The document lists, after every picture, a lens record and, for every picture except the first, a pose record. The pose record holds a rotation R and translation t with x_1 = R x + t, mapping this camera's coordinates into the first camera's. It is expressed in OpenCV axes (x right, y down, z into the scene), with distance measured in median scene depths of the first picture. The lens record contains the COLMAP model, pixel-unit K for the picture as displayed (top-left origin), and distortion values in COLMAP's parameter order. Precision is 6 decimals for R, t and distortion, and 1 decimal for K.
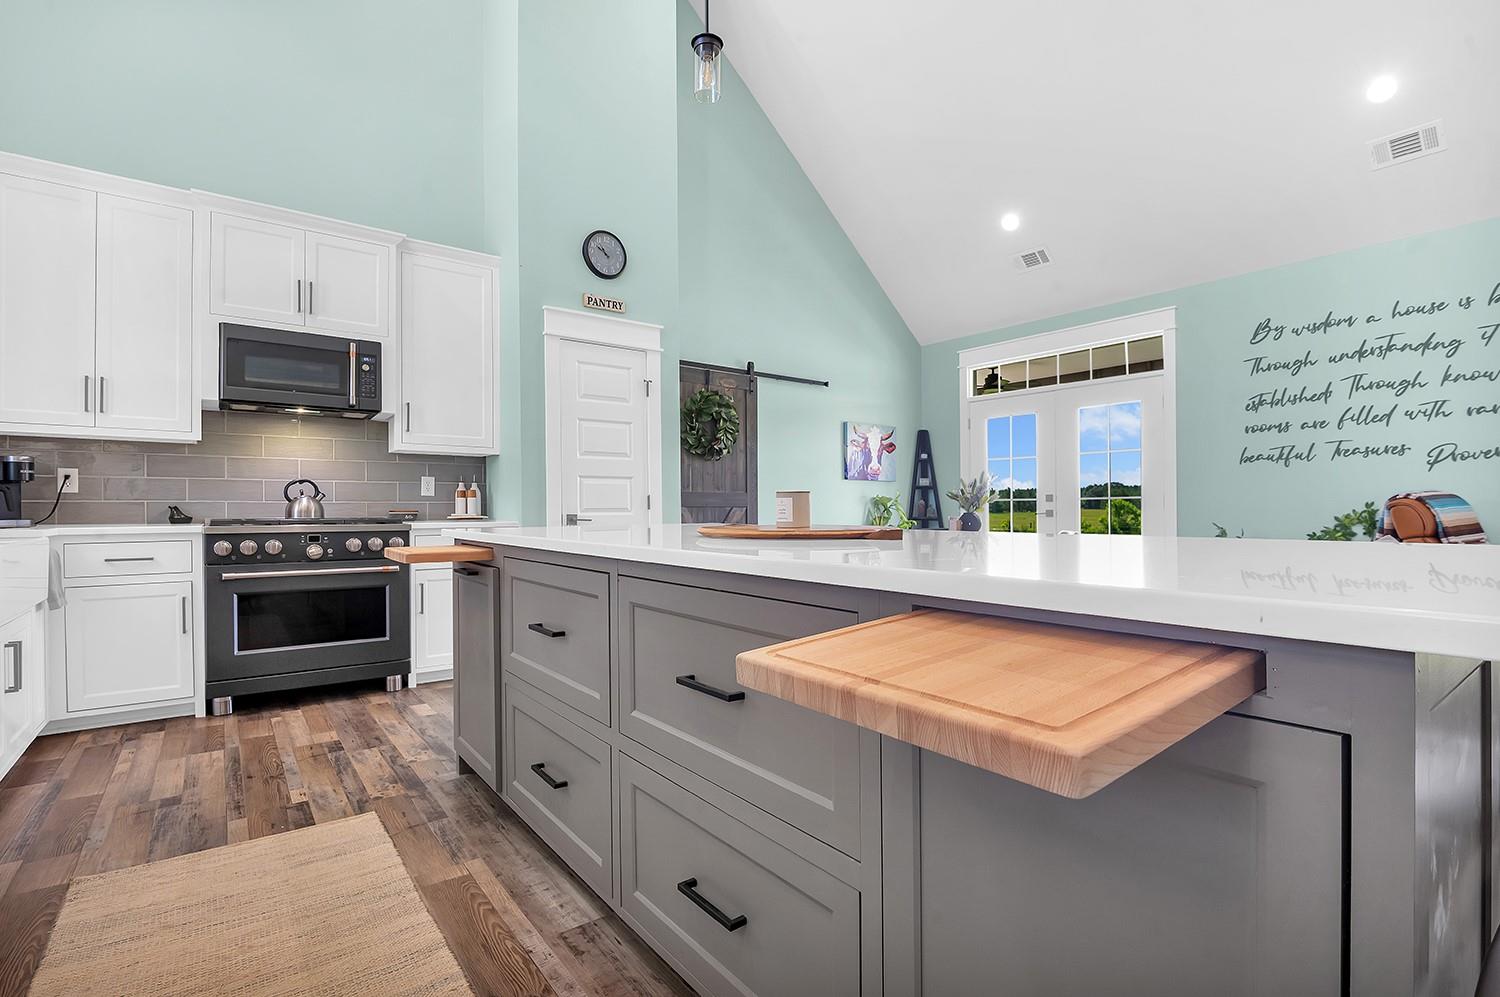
lens RADIAL K [[706.6, 0, 745.0], [0, 706.6, 504.7], [0, 0, 1]] dist [-0.016550, -0.000340]
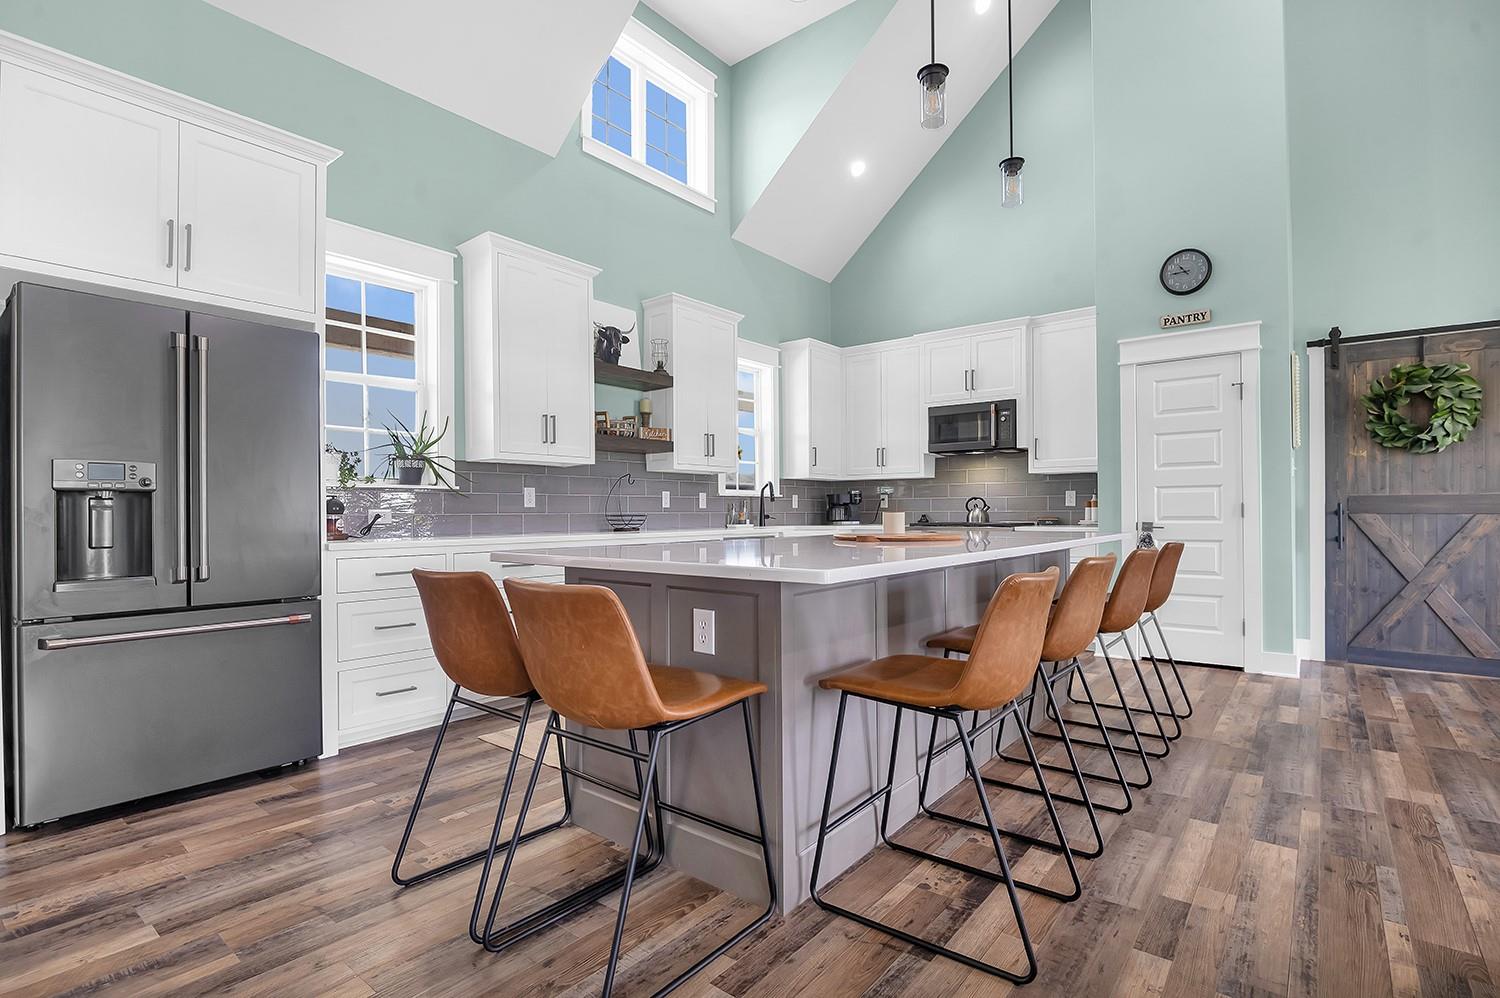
lens RADIAL K [[714.8, 0, 758.9], [0, 714.8, 516.7], [0, 0, 1]] dist [-0.017034, 0.000719]
pose [[0.245977, 0.006597, -0.969253, 0.700913], [0.011806, 0.999882, 0.009801, -0.012601], [0.969204, -0.013854, 0.245870, 0.138115]]
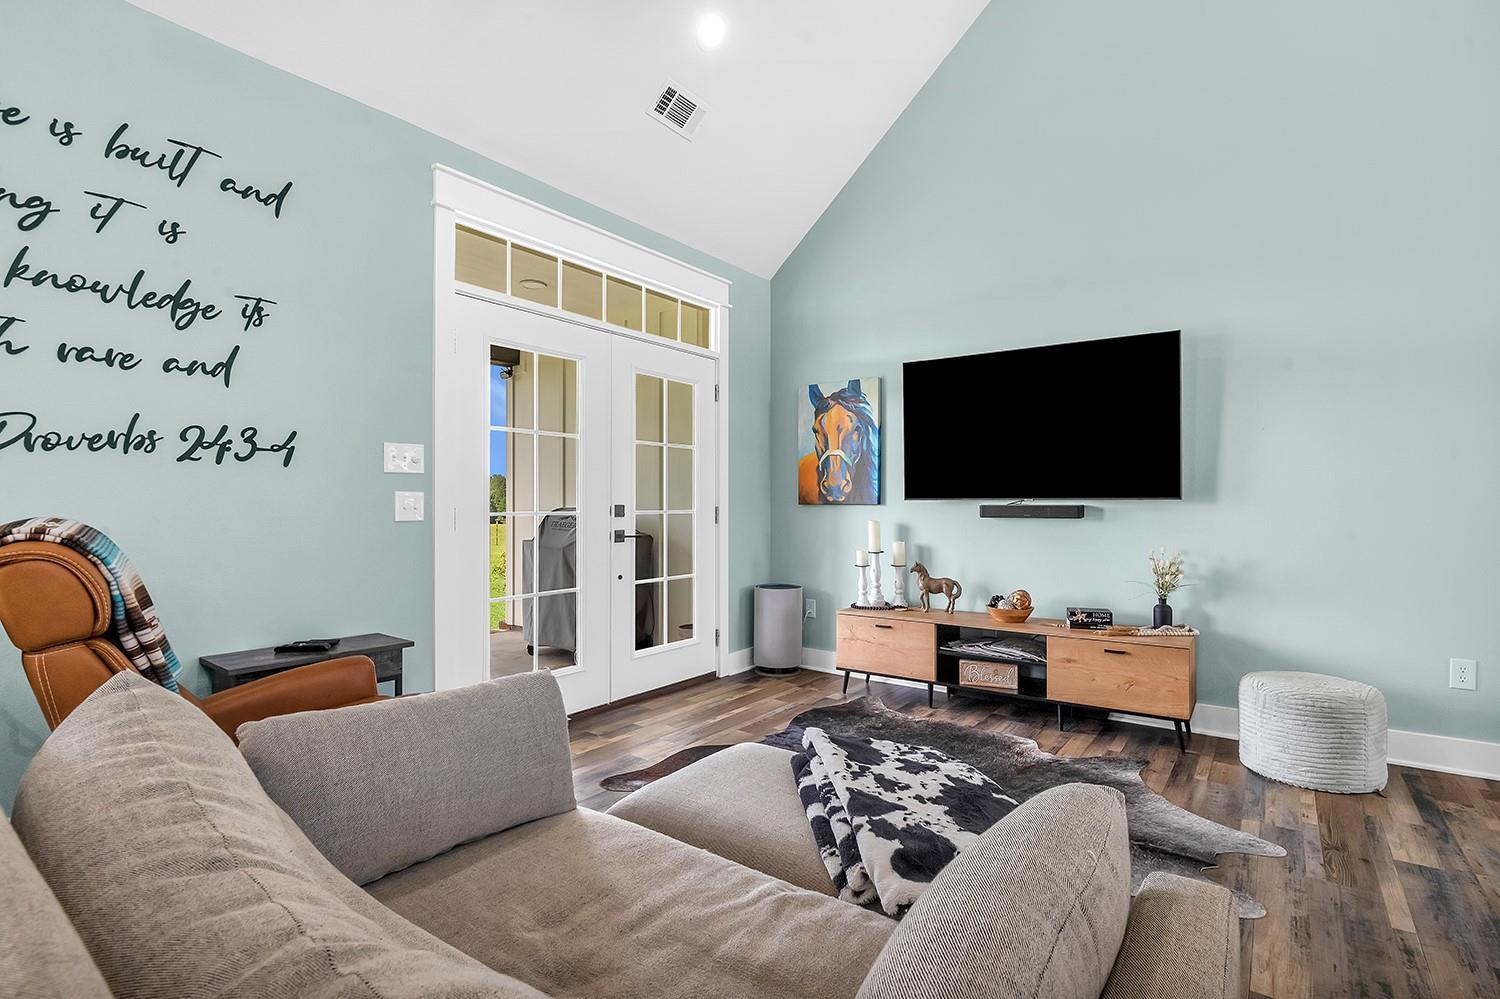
lens RADIAL K [[700.0, 0, 750.9], [0, 700.0, 500.7], [0, 0, 1]] dist [-0.002388, -0.010738]
pose [[-0.277068, 0.009604, 0.960802, 0.435715], [-0.004266, 0.999928, -0.011225, -0.025623], [-0.960841, -0.007209, -0.277007, 0.659594]]
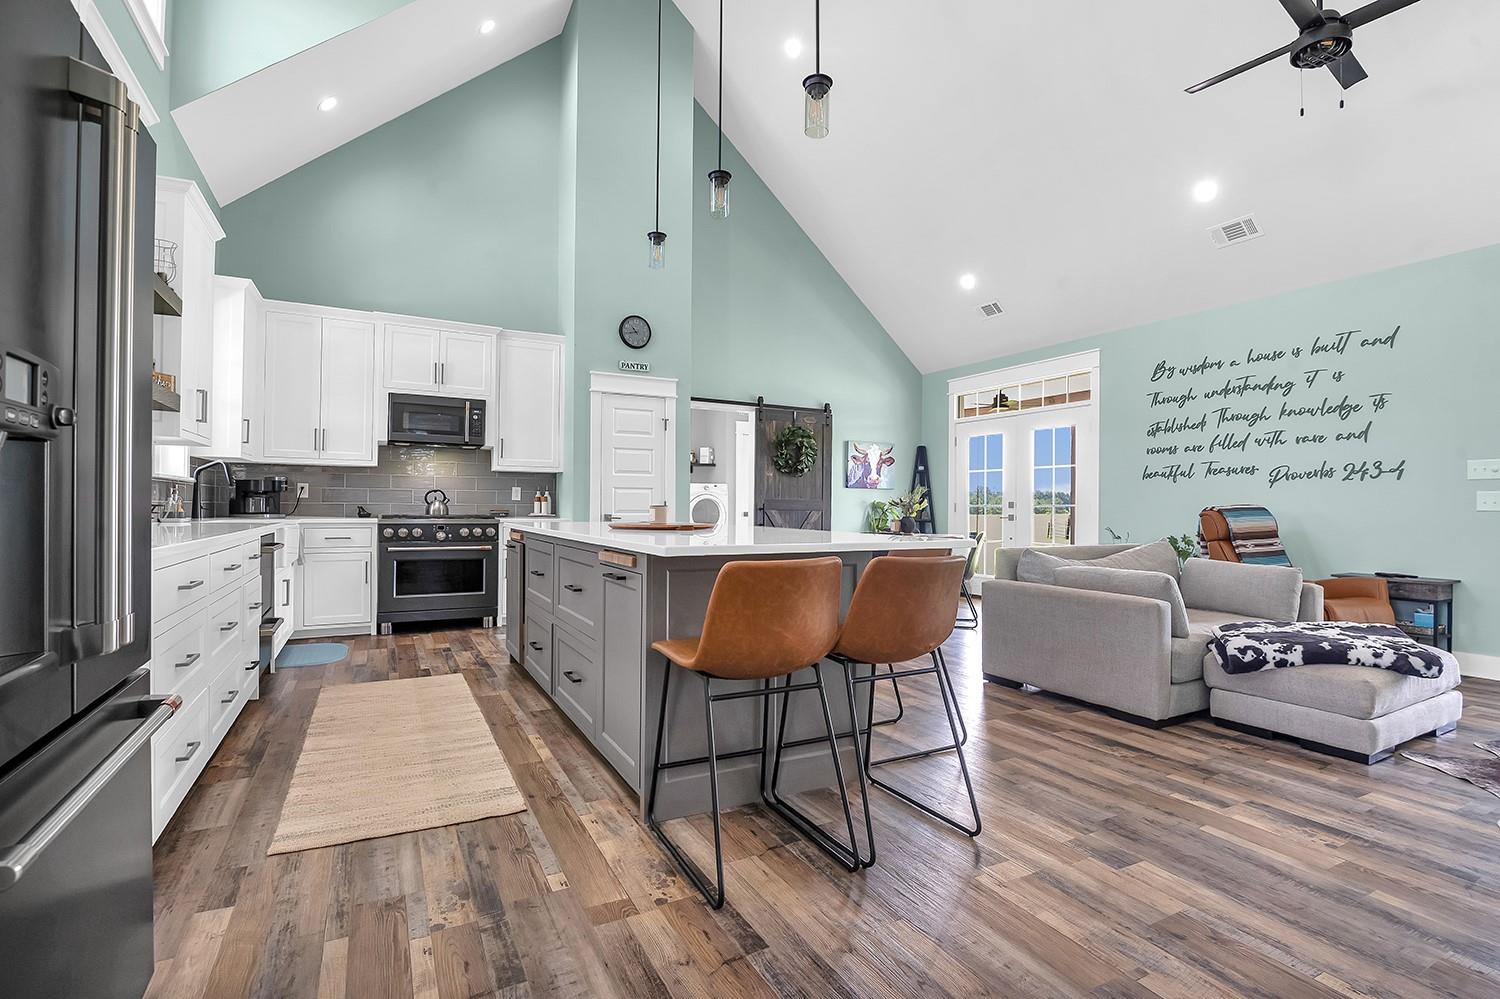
lens RADIAL K [[705.2, 0, 752.8], [0, 705.2, 501.4], [0, 0, 1]] dist [-0.001509, -0.012284]
pose [[0.987054, 0.009567, -0.160104, 0.283161], [-0.009948, 0.999949, -0.001576, -0.013452], [0.160080, 0.003149, 0.987099, -0.387867]]
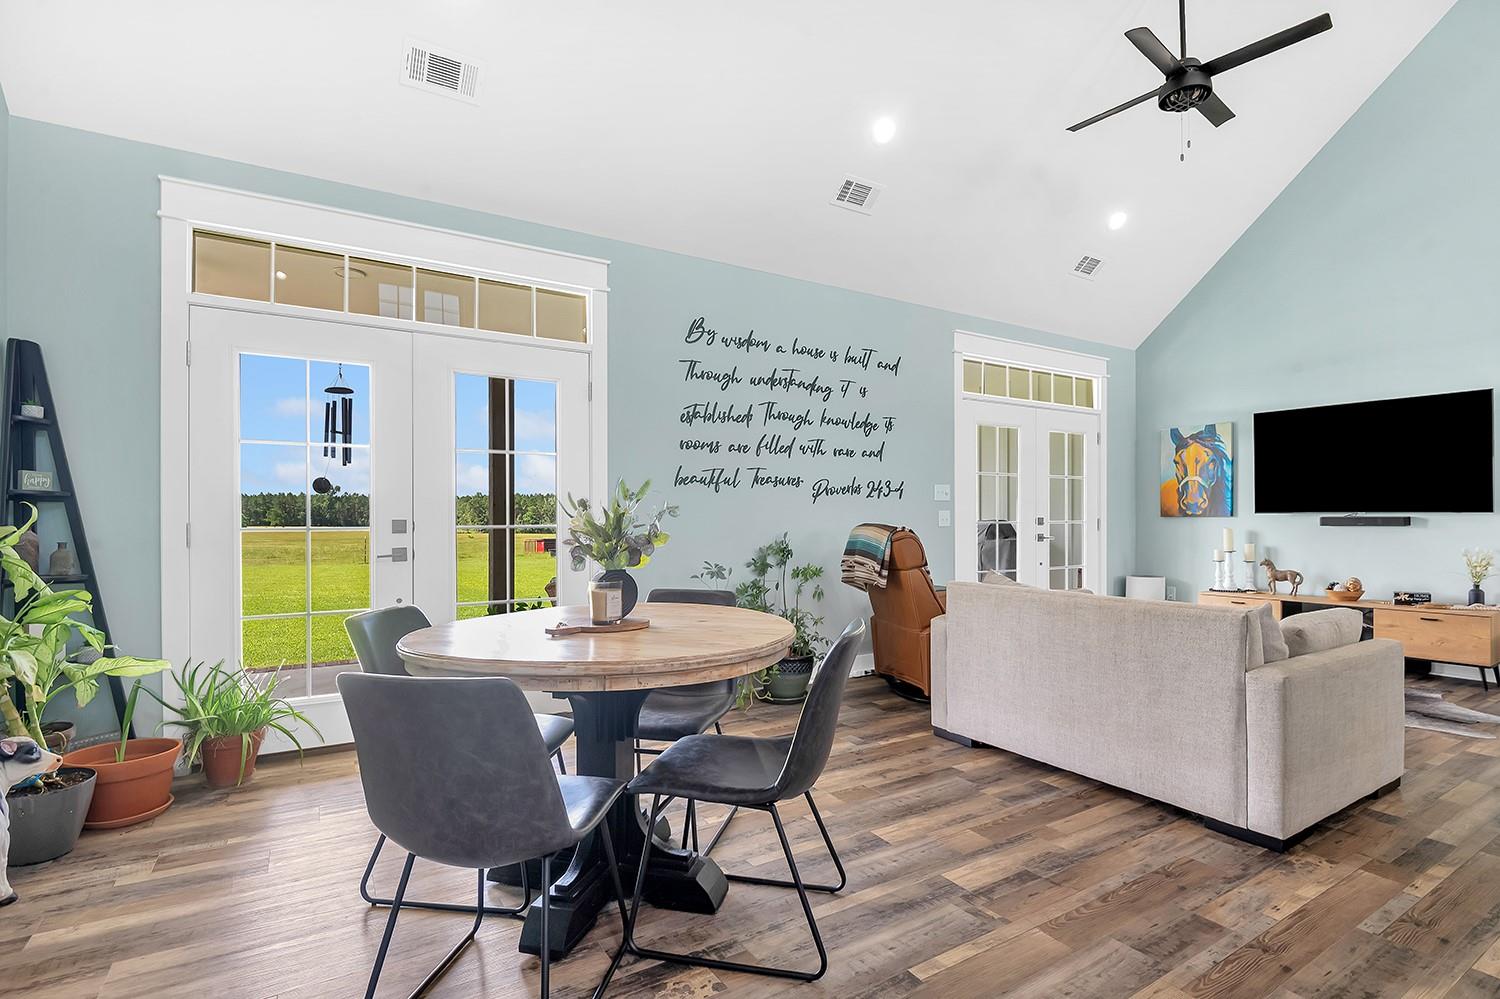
lens RADIAL K [[714.8, 0, 758.9], [0, 714.8, 517.2], [0, 0, 1]] dist [-0.017034, 0.000719]
pose [[0.093133, 0.003579, 0.995647, -0.132866], [-0.003075, 0.999990, -0.003307, -0.023347], [-0.995649, -0.002754, 0.093143, 1.005731]]
